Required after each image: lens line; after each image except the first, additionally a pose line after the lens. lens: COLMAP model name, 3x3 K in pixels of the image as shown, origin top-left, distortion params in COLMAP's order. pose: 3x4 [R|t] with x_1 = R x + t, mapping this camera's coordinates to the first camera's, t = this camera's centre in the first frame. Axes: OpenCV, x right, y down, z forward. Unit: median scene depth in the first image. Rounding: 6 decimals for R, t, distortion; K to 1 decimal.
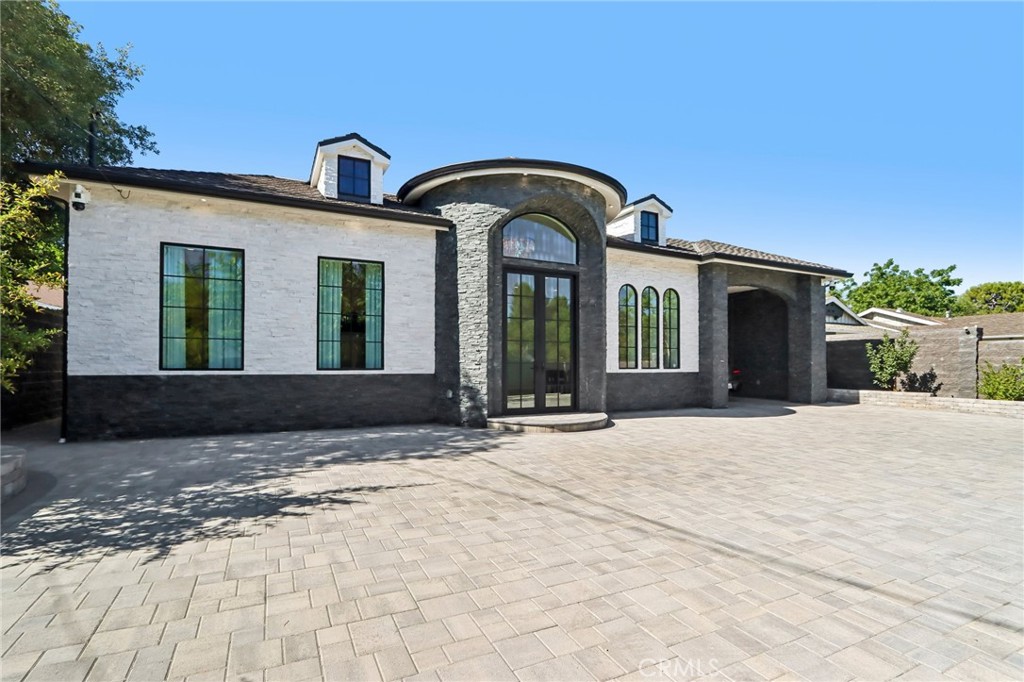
lens RADIAL K [[468.5, 0, 515.4], [0, 468.5, 351.2], [0, 0, 1]] dist [-0.015289, 0.000662]
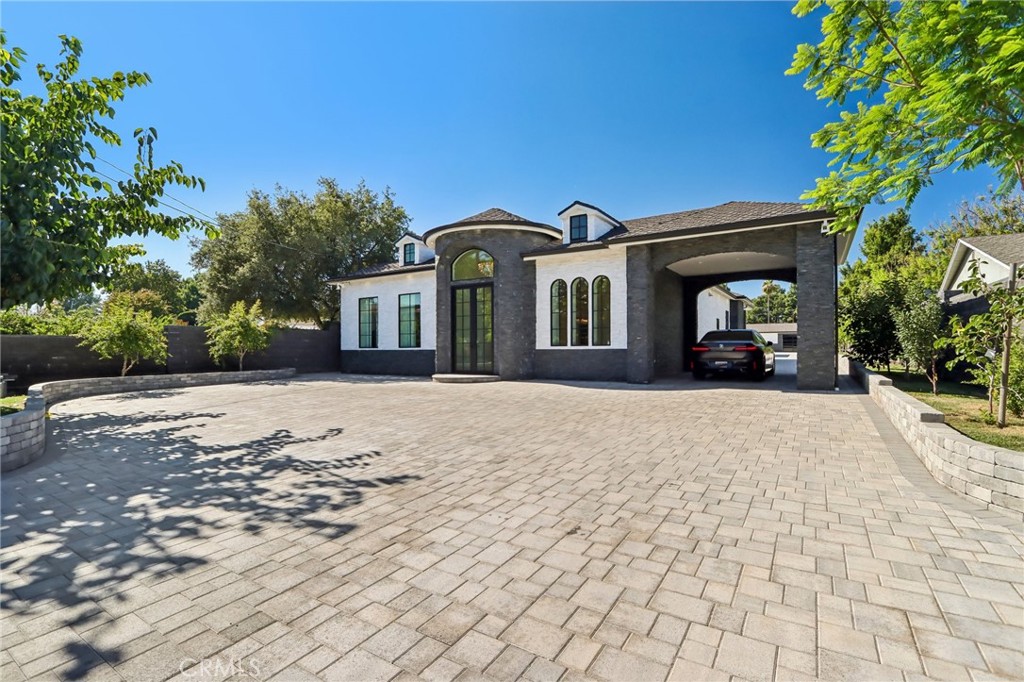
lens RADIAL K [[468.5, 0, 505.2], [0, 468.5, 340.0], [0, 0, 1]] dist [-0.015289, 0.000662]
pose [[0.527426, -0.018124, -0.849407, 1.533590], [0.034106, 0.999418, -0.000148, 0.020167], [0.848916, -0.028892, 0.527738, 0.254046]]
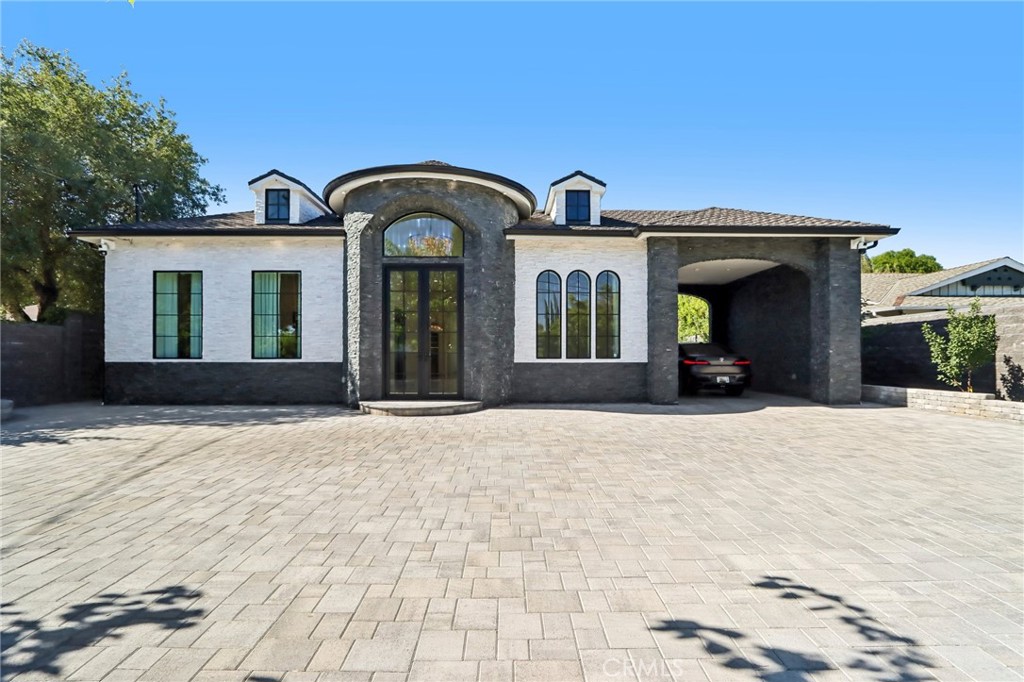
lens RADIAL K [[468.5, 0, 508.2], [0, 468.5, 349.5], [0, 0, 1]] dist [-0.015289, 0.000662]
pose [[0.906191, -0.010365, -0.422741, 0.706025], [0.013591, 0.999897, 0.004618, 0.016853], [0.422649, -0.009930, 0.906239, 0.119348]]
